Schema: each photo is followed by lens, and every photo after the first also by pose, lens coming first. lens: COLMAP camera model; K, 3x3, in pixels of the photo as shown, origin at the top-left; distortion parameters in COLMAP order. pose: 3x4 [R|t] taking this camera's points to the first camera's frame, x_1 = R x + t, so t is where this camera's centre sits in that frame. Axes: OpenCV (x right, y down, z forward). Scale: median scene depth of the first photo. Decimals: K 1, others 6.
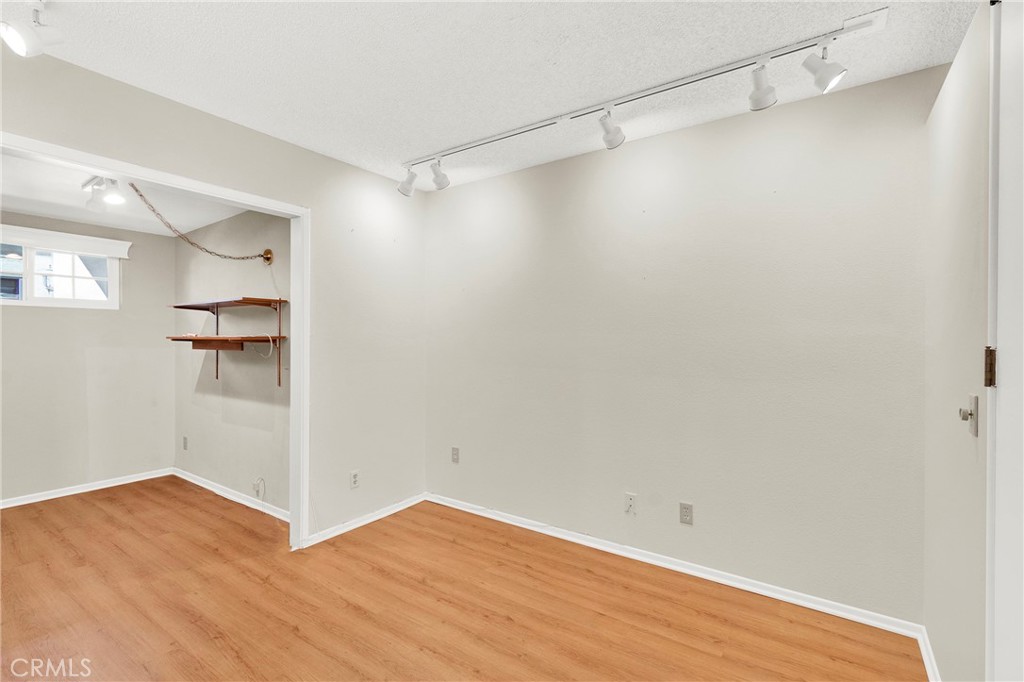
lens RADIAL K [[453.5, 0, 512.0], [0, 453.5, 341.0], [0, 0, 1]] dist [0.000428, -0.000947]
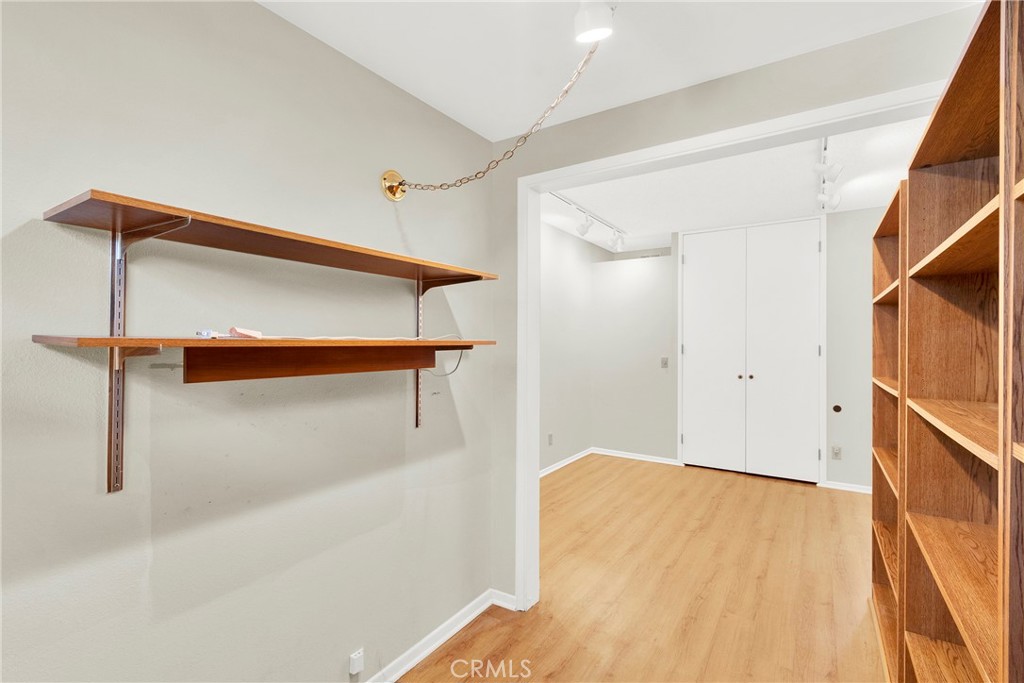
lens RADIAL K [[453.5, 0, 512.0], [0, 453.5, 341.5], [0, 0, 1]] dist [0.000428, -0.000947]
pose [[-0.004022, -0.002514, 0.999989, -1.509810], [-0.002830, 0.999993, 0.002503, -0.013376], [-0.999988, -0.002820, -0.004029, 1.237937]]
